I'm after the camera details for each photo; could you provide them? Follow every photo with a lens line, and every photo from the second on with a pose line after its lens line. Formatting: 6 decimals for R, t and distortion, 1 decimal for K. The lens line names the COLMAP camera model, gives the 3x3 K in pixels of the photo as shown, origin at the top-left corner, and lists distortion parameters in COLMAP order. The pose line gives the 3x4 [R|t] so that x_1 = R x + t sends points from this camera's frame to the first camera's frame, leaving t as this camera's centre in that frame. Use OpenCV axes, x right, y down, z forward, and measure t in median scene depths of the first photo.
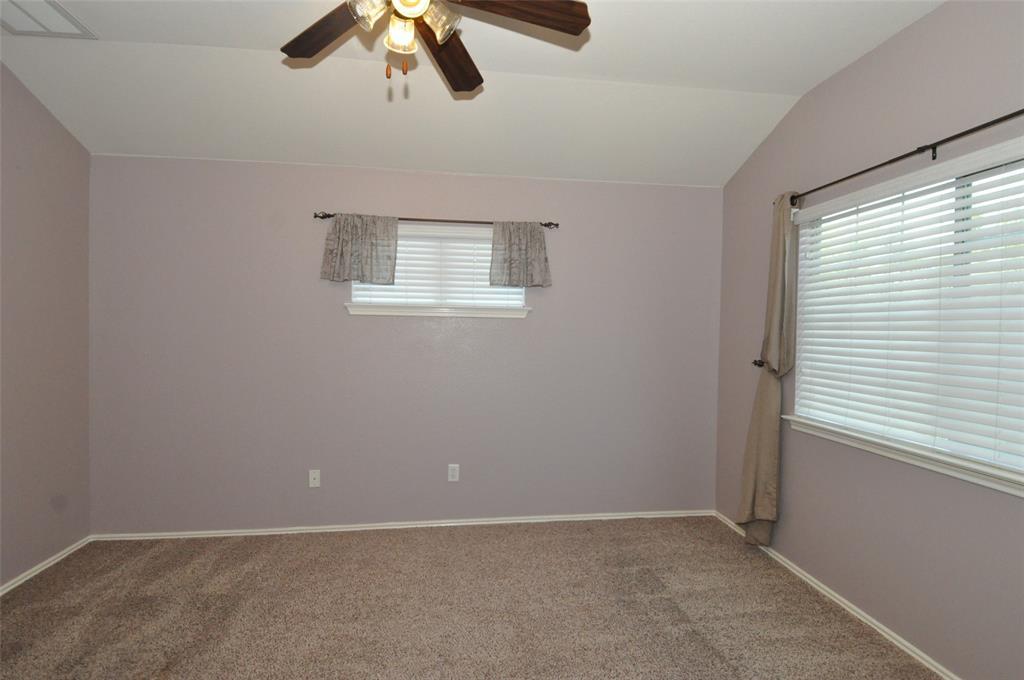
lens RADIAL K [[525.6, 0, 523.9], [0, 525.6, 337.9], [0, 0, 1]] dist [0.050051, -0.048706]
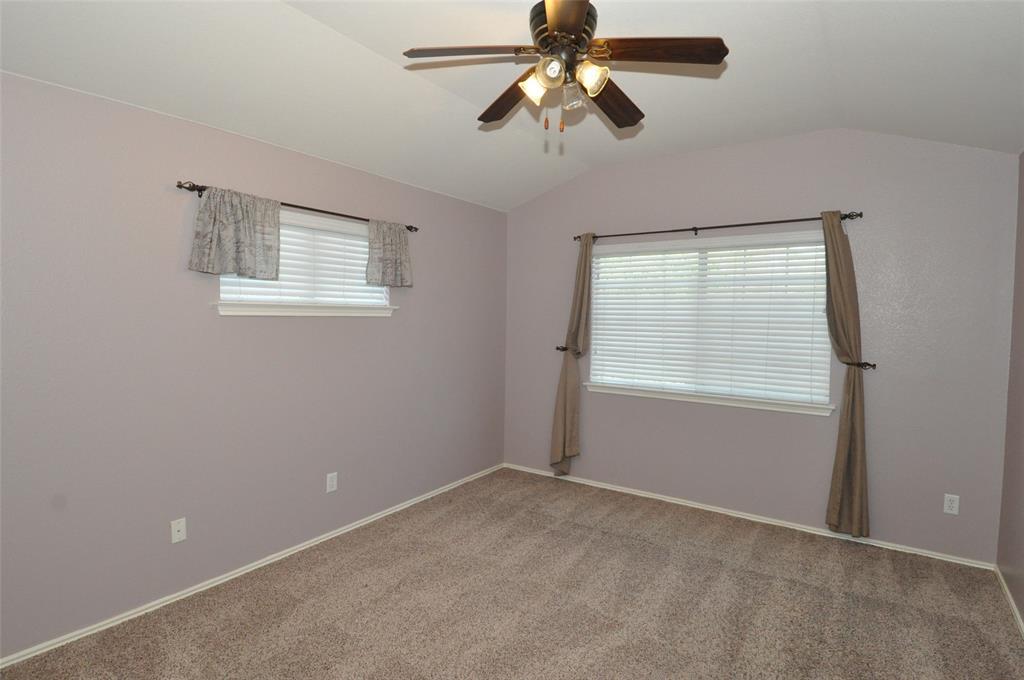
lens RADIAL K [[525.6, 0, 523.9], [0, 525.6, 337.9], [0, 0, 1]] dist [0.050051, -0.048706]
pose [[0.670899, -0.040174, 0.740460, -0.619741], [0.006476, 0.998811, 0.048323, -0.046592], [-0.741521, -0.027625, 0.670361, 0.123209]]
